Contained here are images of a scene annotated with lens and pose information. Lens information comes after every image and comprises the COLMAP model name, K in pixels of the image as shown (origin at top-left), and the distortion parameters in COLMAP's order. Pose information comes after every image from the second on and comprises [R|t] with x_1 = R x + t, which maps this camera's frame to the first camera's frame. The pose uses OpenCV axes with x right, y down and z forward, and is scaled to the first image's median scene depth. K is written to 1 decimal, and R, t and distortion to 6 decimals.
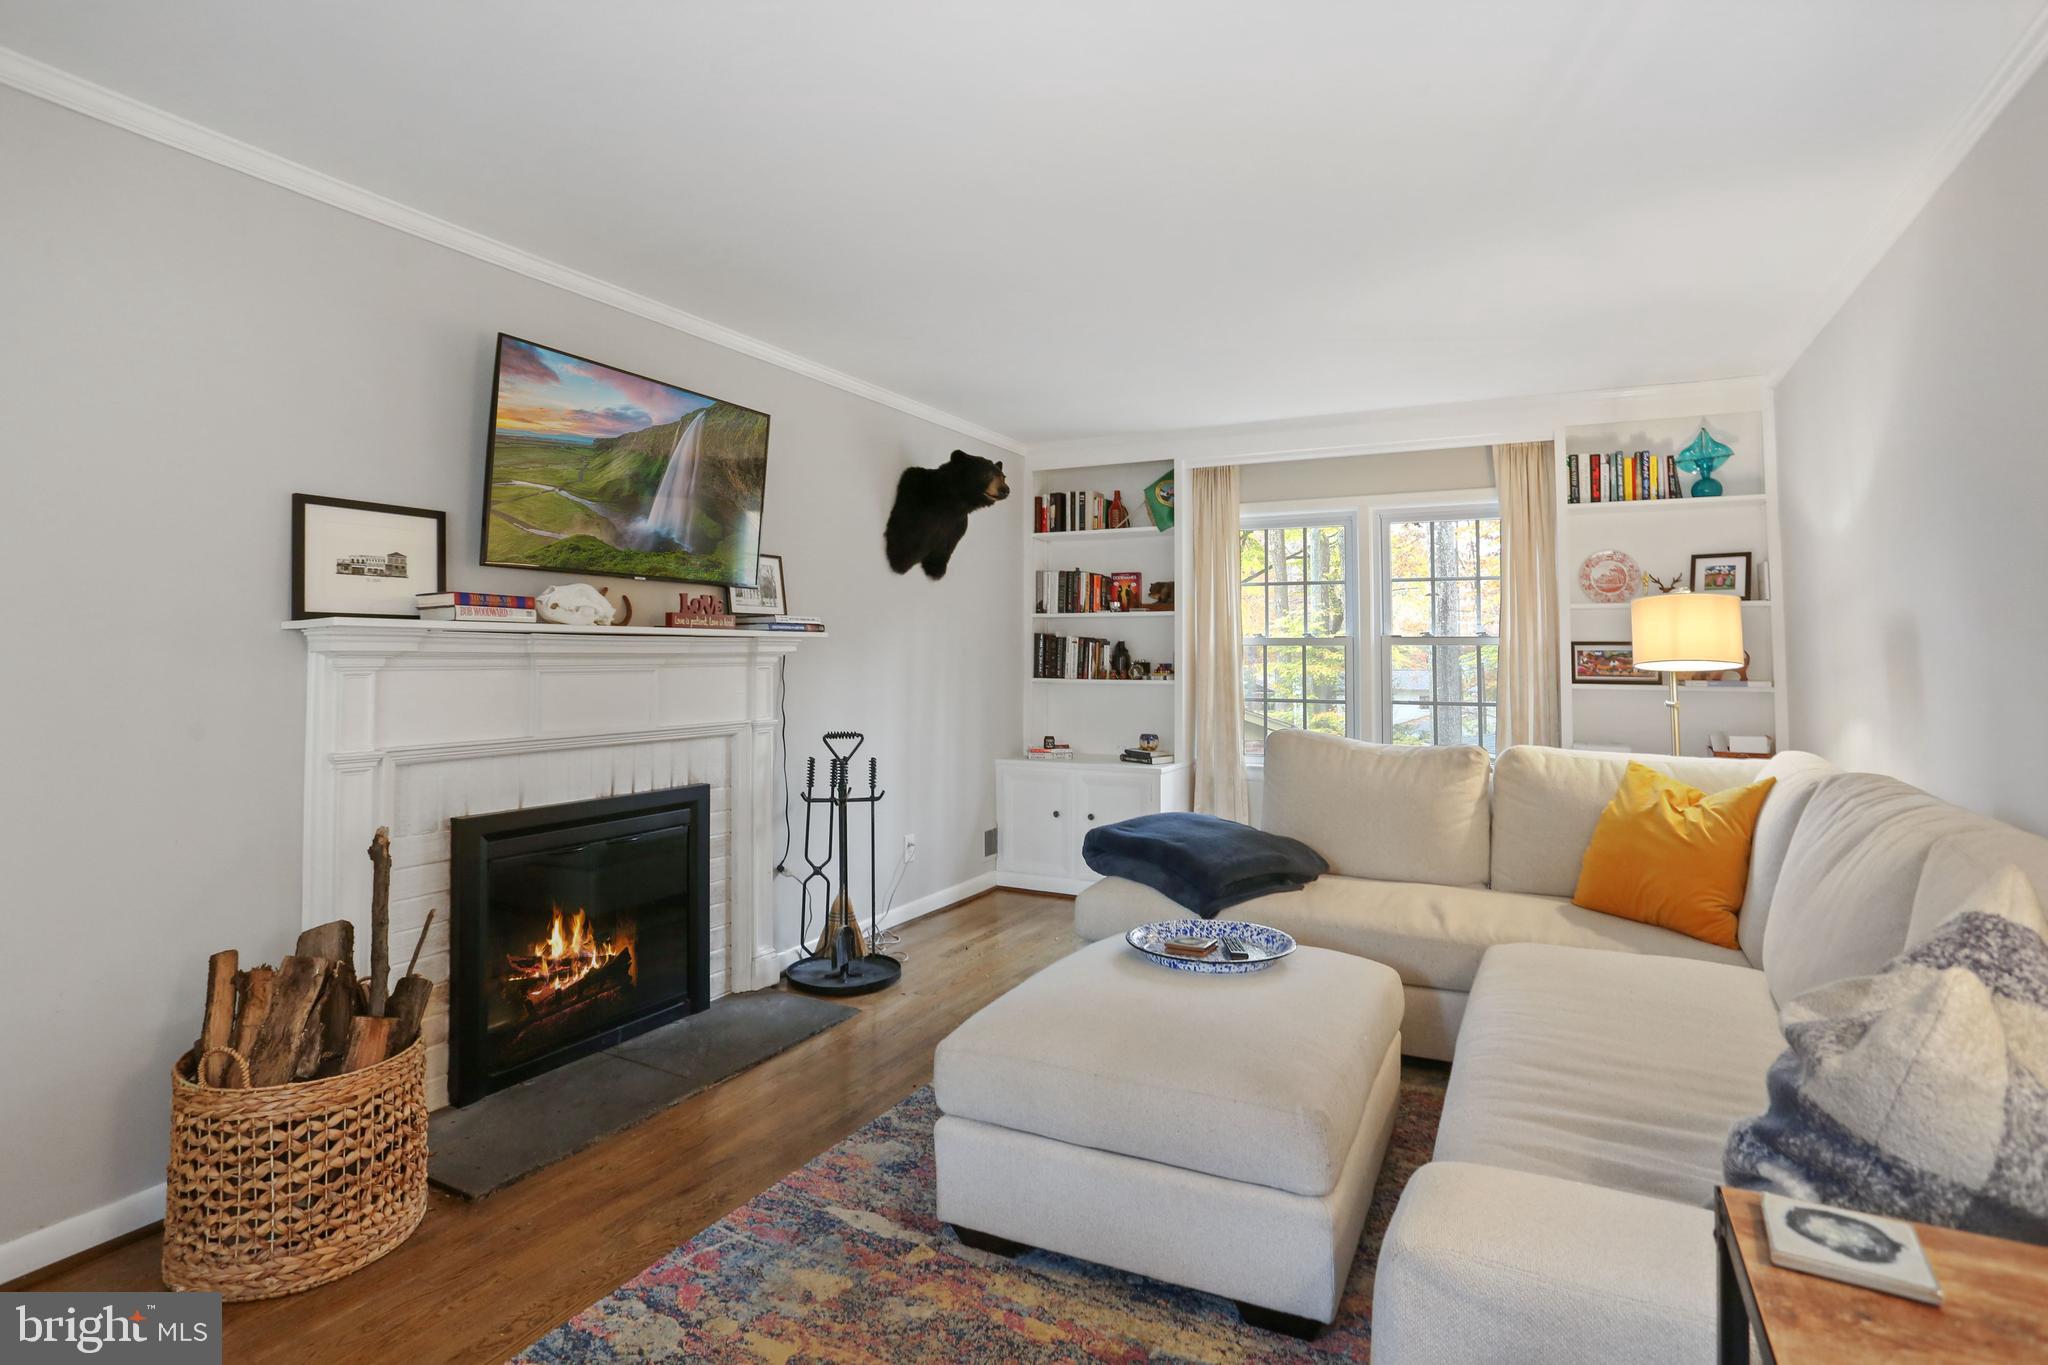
lens RADIAL K [[1032.4, 0, 1018.9], [0, 1032.4, 607.0], [0, 0, 1]] dist [-0.052714, 0.000309]
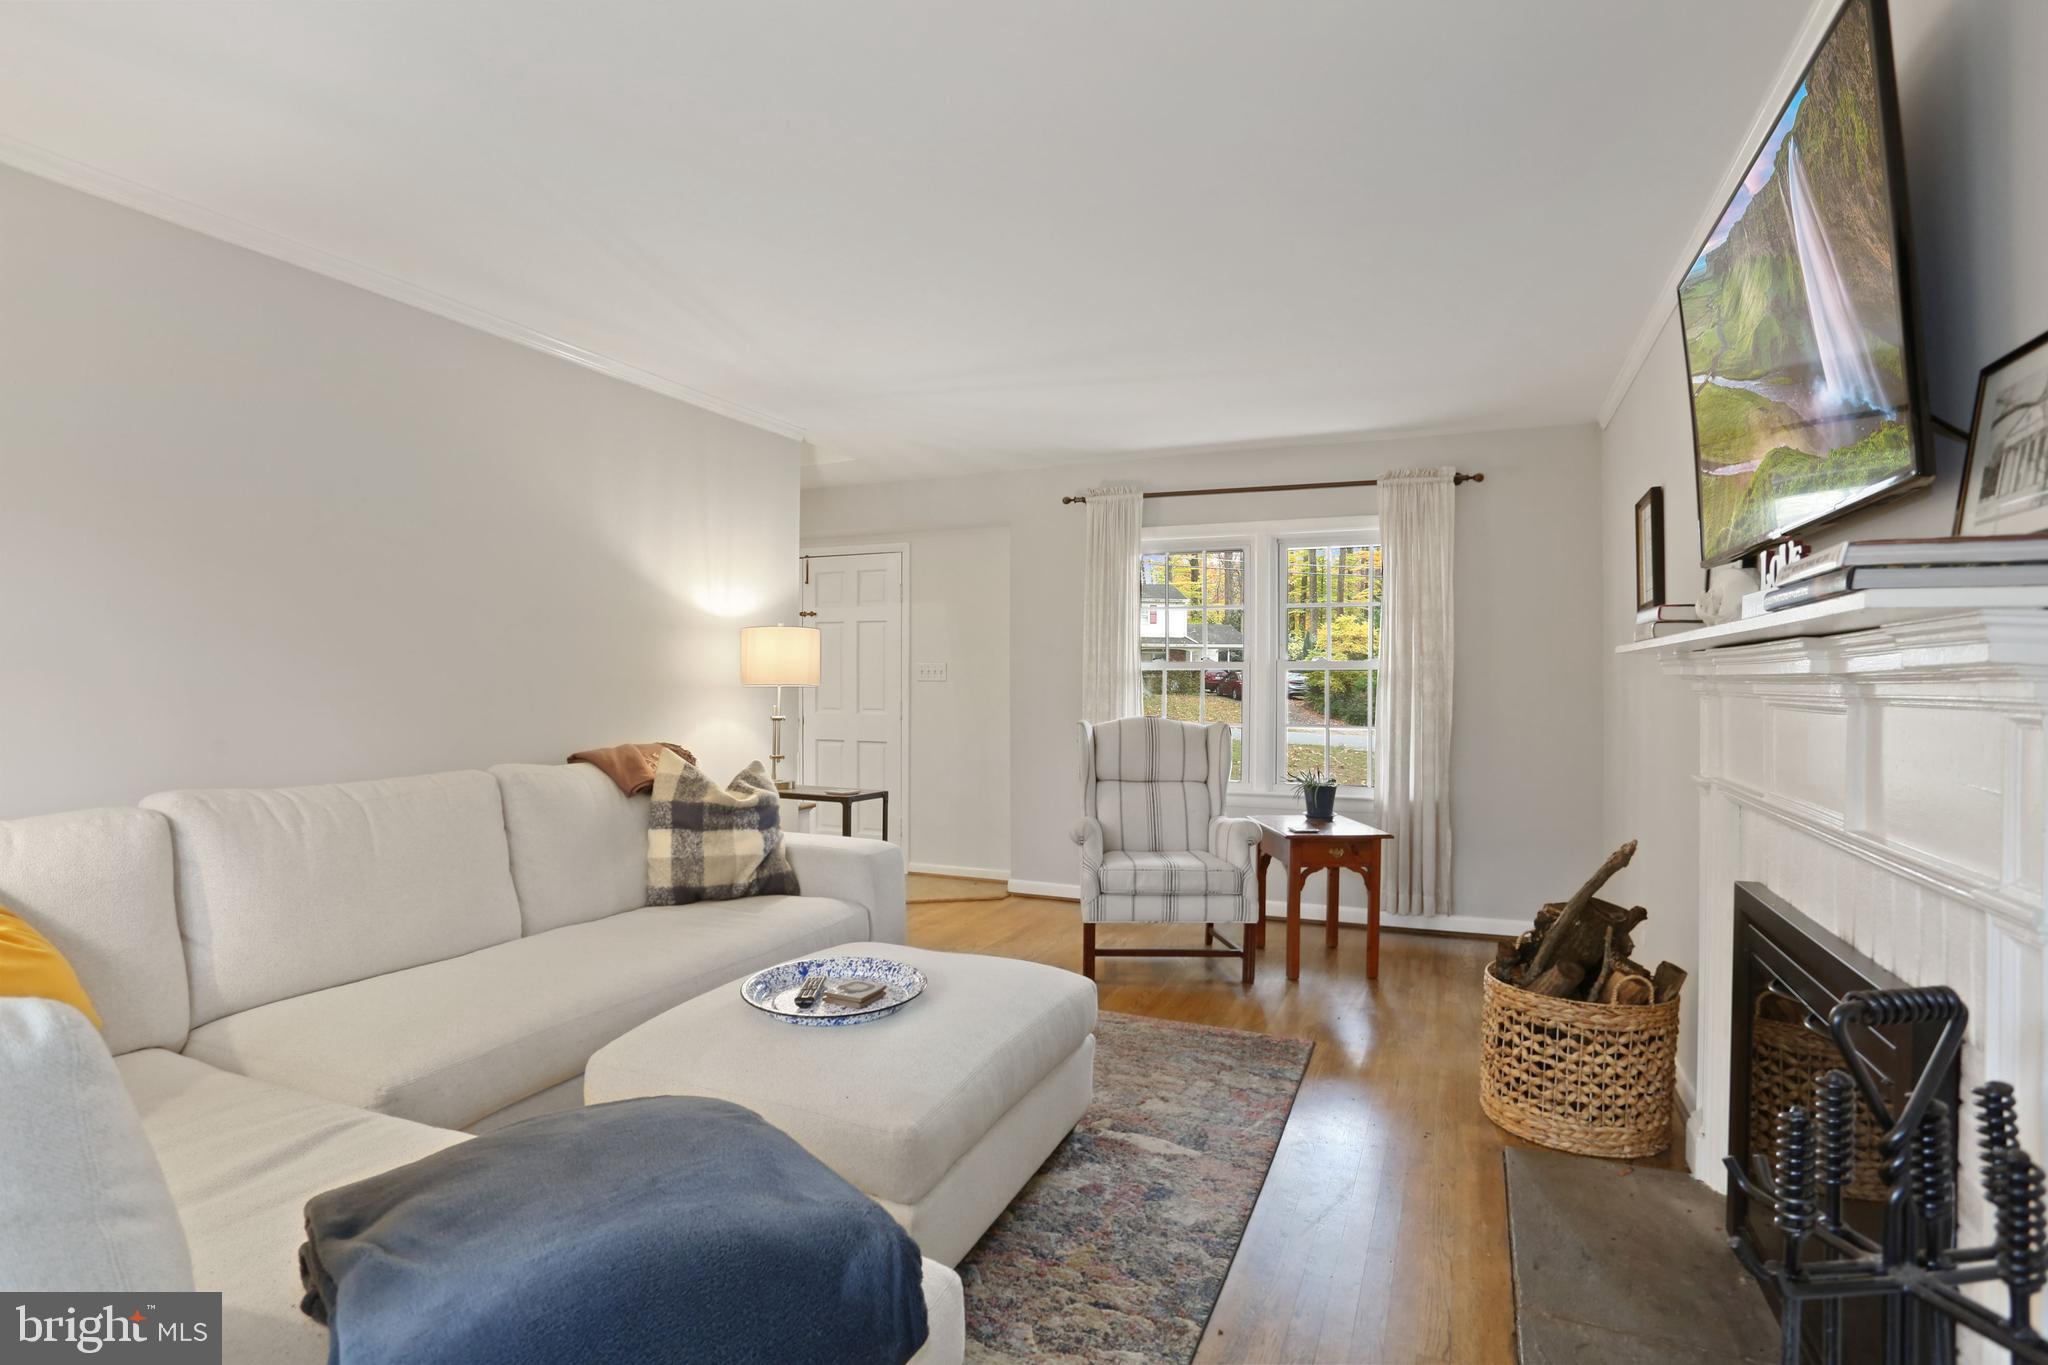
lens RADIAL K [[1023.8, 0, 1024.2], [0, 1023.8, 667.8], [0, 0, 1]] dist [-0.074347, 0.033425]
pose [[-0.997859, -0.002989, -0.065337, 0.039154], [0.001429, 0.997721, -0.067462, 0.060237], [0.065390, -0.067411, -0.995580, 1.025017]]
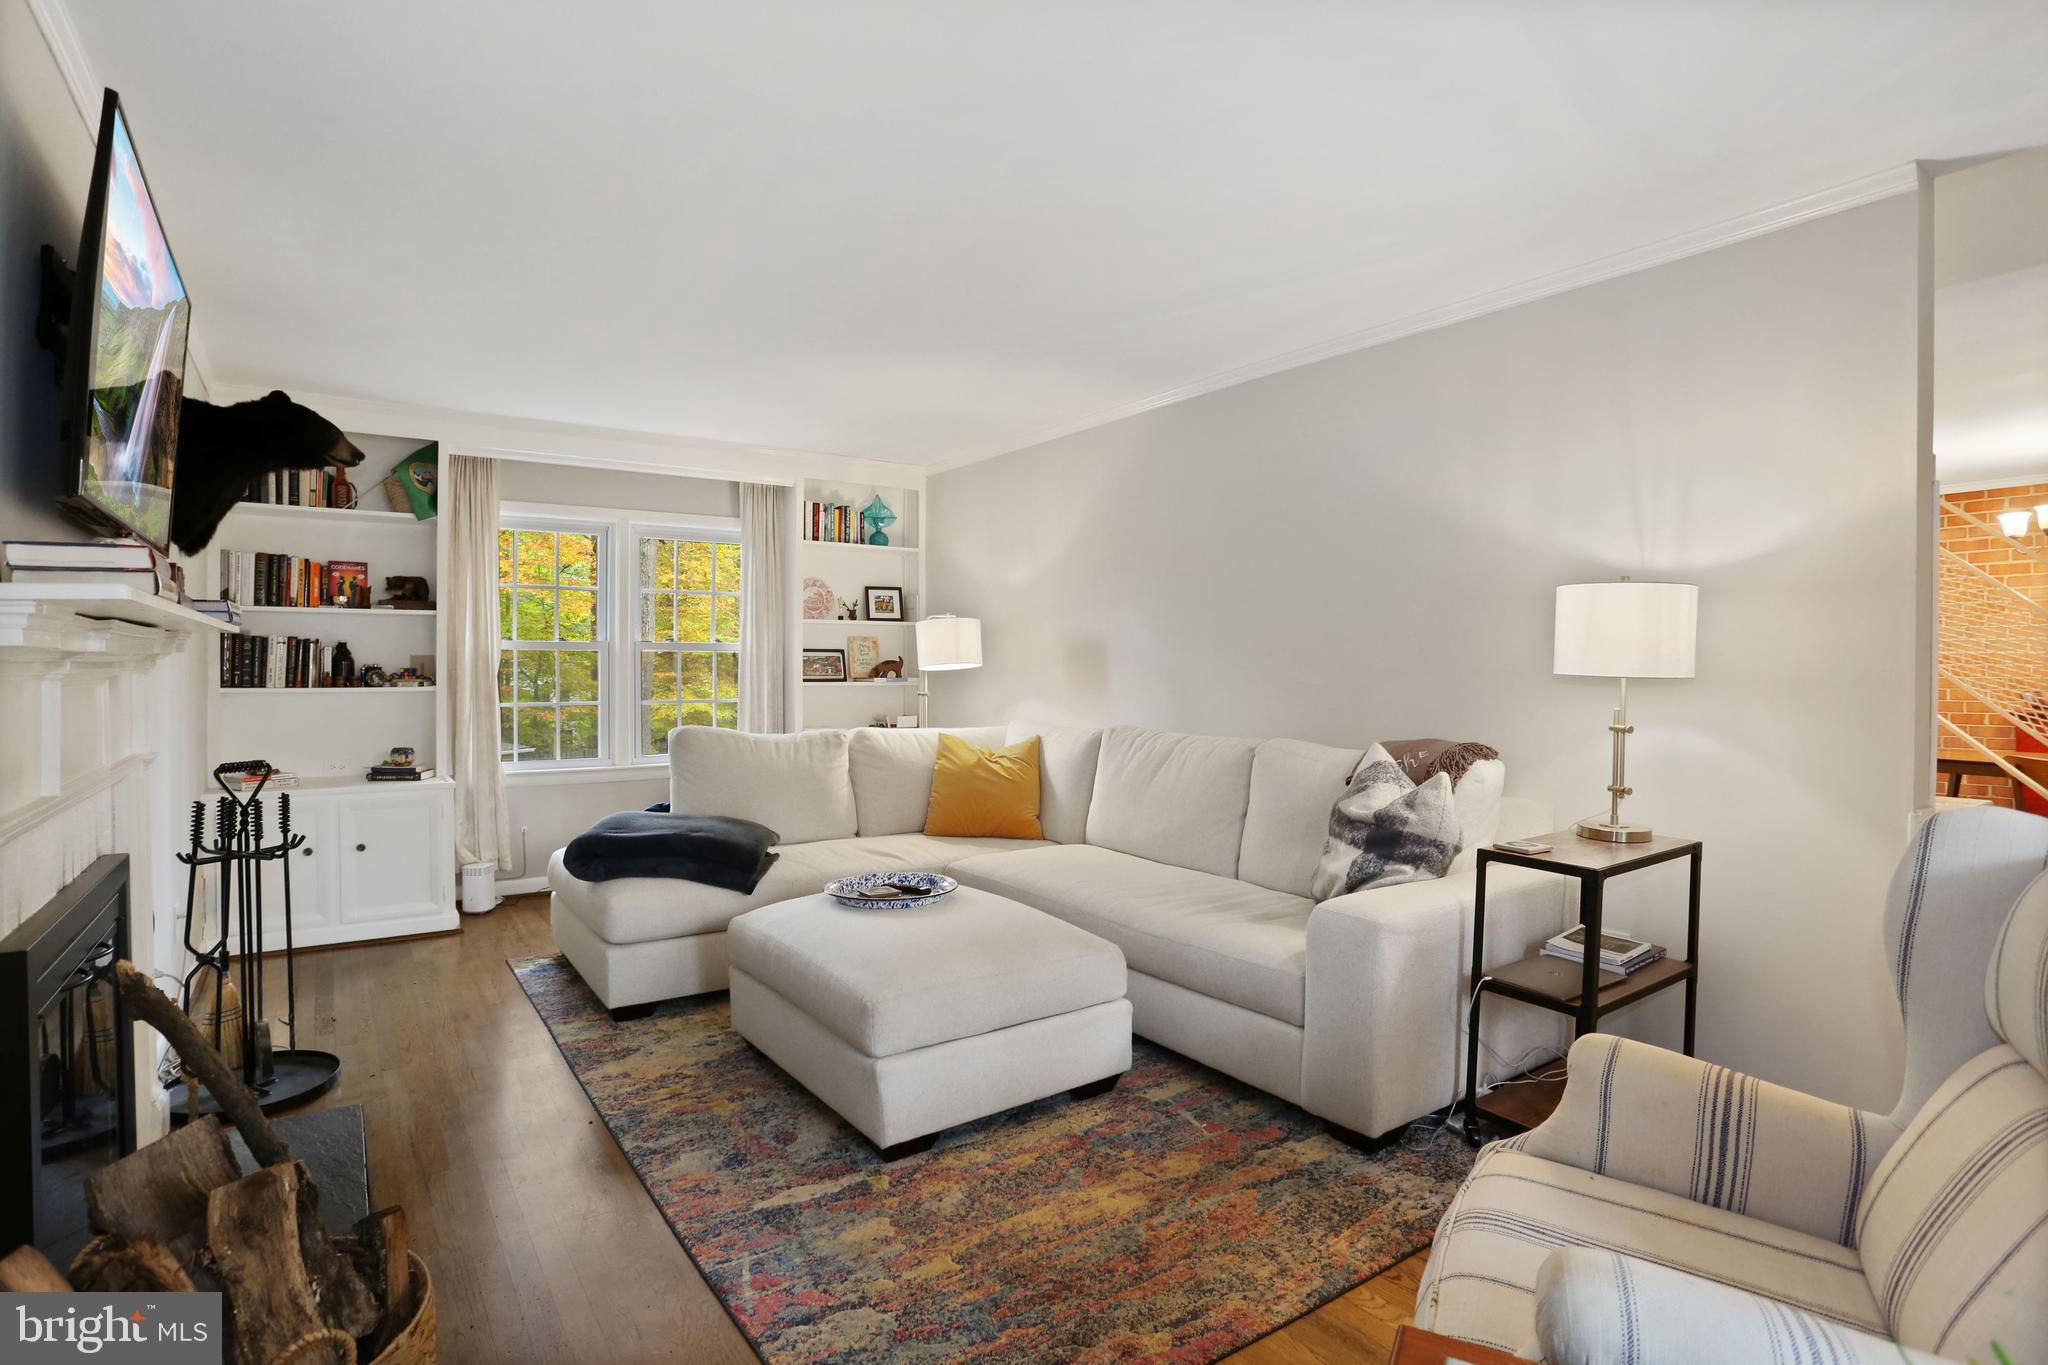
lens RADIAL K [[1023.8, 0, 1024.2], [0, 1023.8, 667.8], [0, 0, 1]] dist [-0.074347, 0.033425]
pose [[0.468885, -0.006828, 0.883233, -0.448374], [-0.040946, 0.998727, 0.029458, 0.008701], [-0.882309, -0.049978, 0.468009, 0.154658]]
